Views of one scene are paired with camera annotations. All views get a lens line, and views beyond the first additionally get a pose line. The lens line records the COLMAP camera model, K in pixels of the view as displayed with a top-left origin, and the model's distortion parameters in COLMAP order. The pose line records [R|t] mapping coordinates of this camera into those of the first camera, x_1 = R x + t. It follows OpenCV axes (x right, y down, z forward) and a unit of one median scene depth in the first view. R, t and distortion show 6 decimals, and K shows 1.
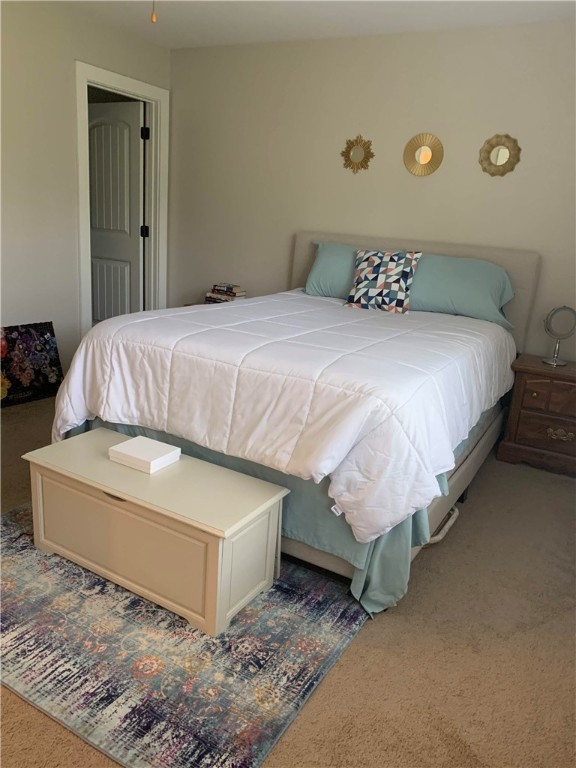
lens RADIAL K [[583.3, 0, 289.2], [0, 583.3, 387.8], [0, 0, 1]] dist [0.017229, -0.031748]
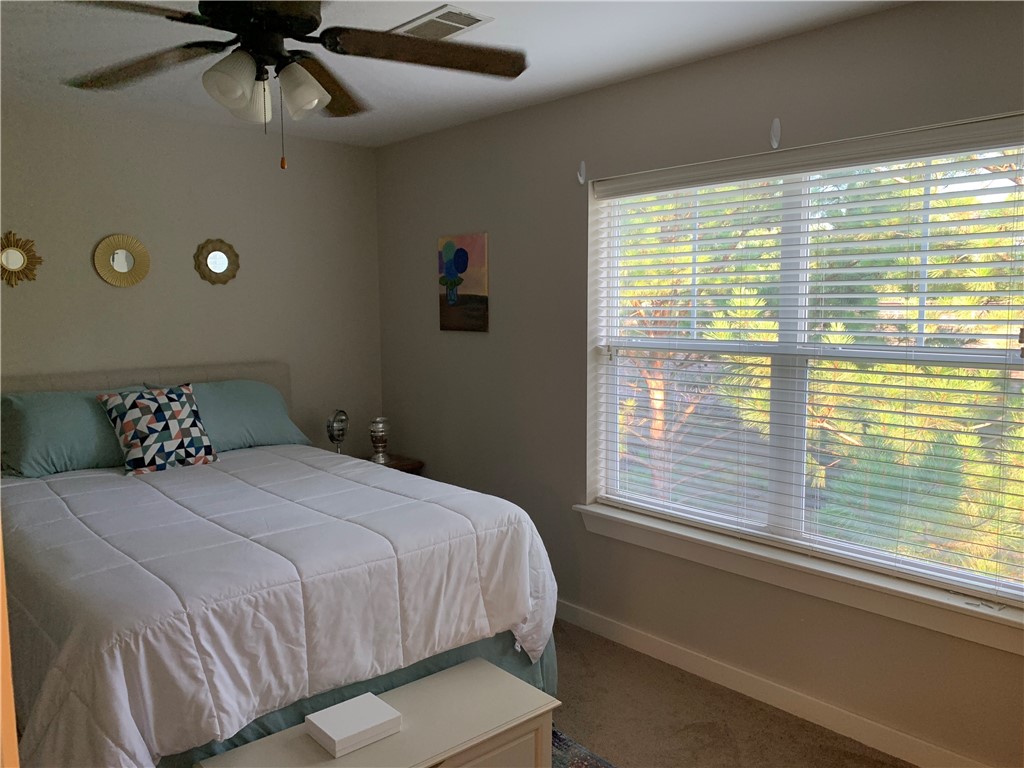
lens RADIAL K [[777.8, 0, 514.4], [0, 777.8, 381.0], [0, 0, 1]] dist [0.017229, -0.031748]
pose [[0.333262, -0.174620, 0.926523, -0.618879], [0.293899, 0.952976, 0.073893, -0.188065], [-0.895857, 0.247678, 0.368912, 0.222730]]
